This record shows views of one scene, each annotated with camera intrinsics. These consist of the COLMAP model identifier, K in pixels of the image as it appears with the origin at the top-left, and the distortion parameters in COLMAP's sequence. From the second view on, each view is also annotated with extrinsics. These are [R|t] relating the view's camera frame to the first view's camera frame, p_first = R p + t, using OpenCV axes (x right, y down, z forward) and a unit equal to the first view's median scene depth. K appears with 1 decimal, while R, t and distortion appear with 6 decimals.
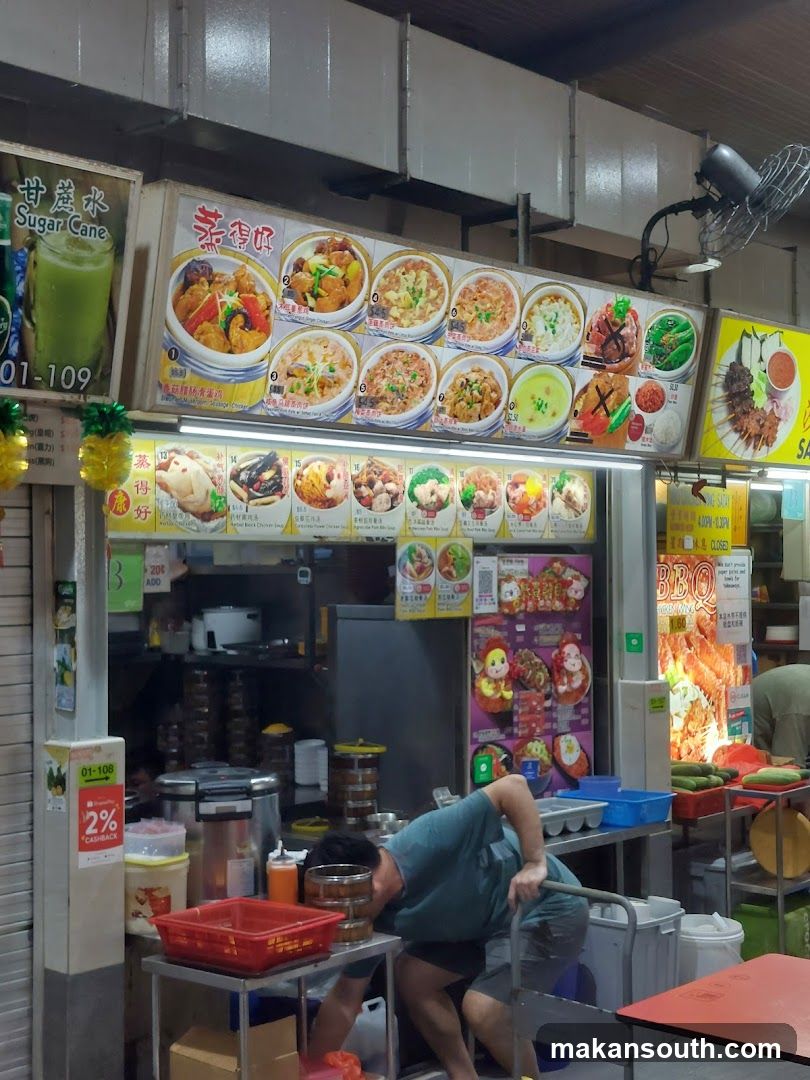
lens RADIAL K [[1528.5, 0, 413.3], [0, 1528.5, 573.6], [0, 0, 1]] dist [0.213243, 0.000000]
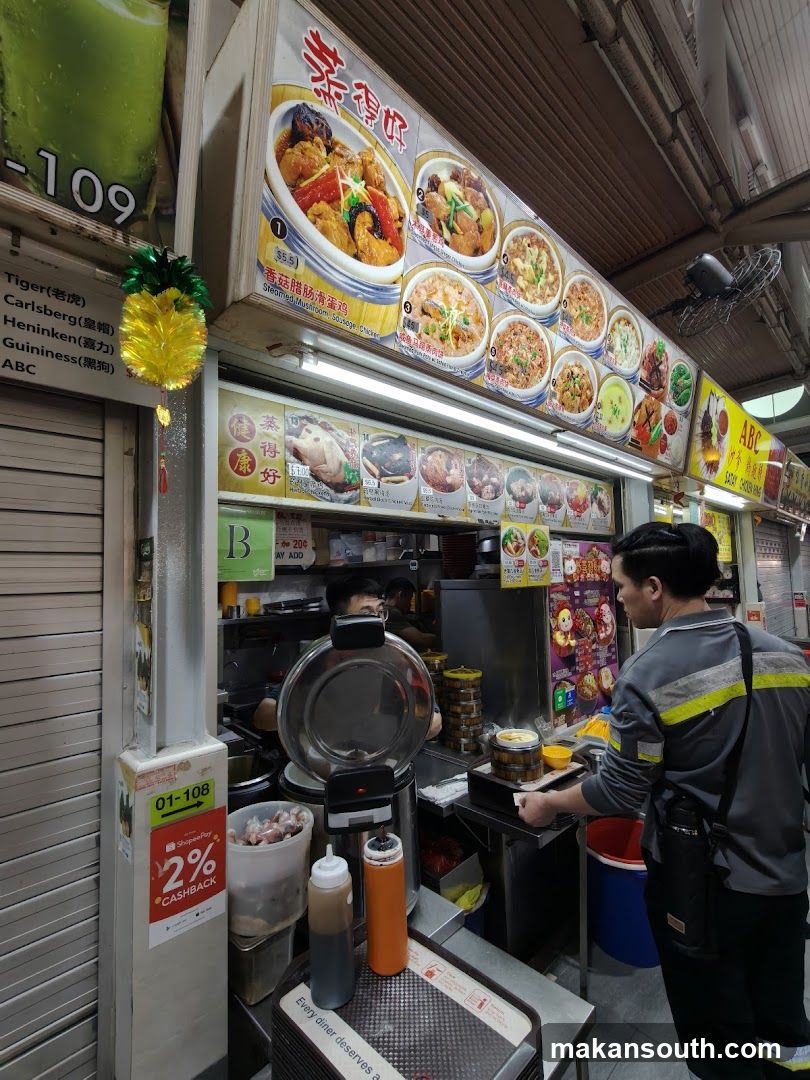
lens RADIAL K [[481.5, 0, 391.1], [0, 481.5, 547.4], [0, 0, 1]] dist [0.003894, 0.000337]
pose [[0.996091, -0.024367, -0.084905, -0.072880], [0.018890, 0.997724, -0.064724, 0.023114], [0.086289, 0.062867, 0.994285, 0.667703]]
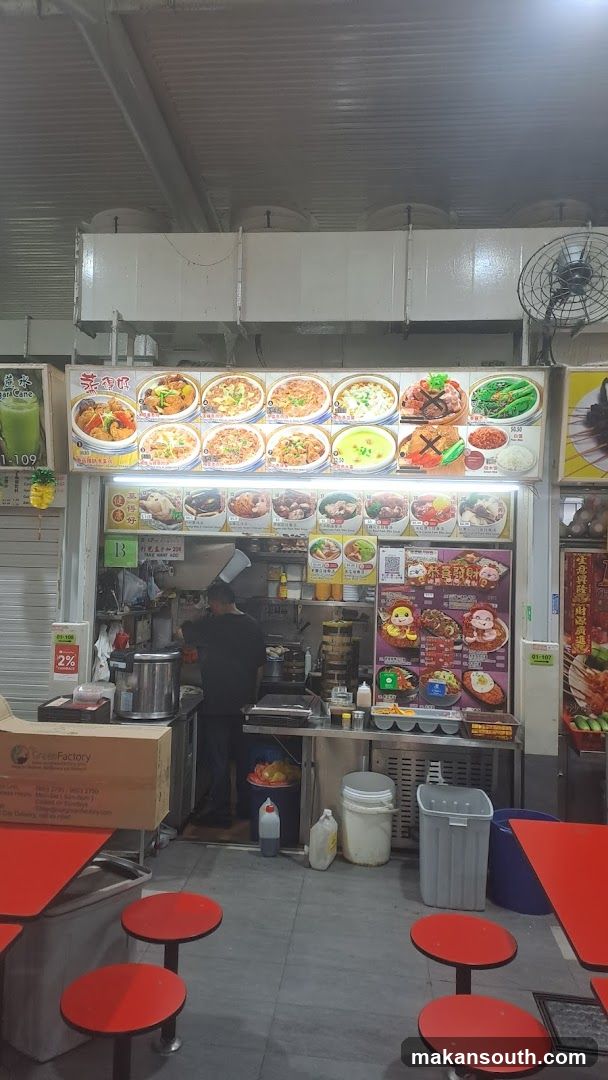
lens RADIAL K [[771.1, 0, 296.7], [0, 771.1, 541.4], [0, 0, 1]] dist [0.102244, 0.004152]
pose [[0.590394, 0.005309, -0.807098, 0.756310], [-0.035581, 0.999177, -0.019456, 0.001300], [0.806330, 0.040204, 0.590097, 0.523186]]
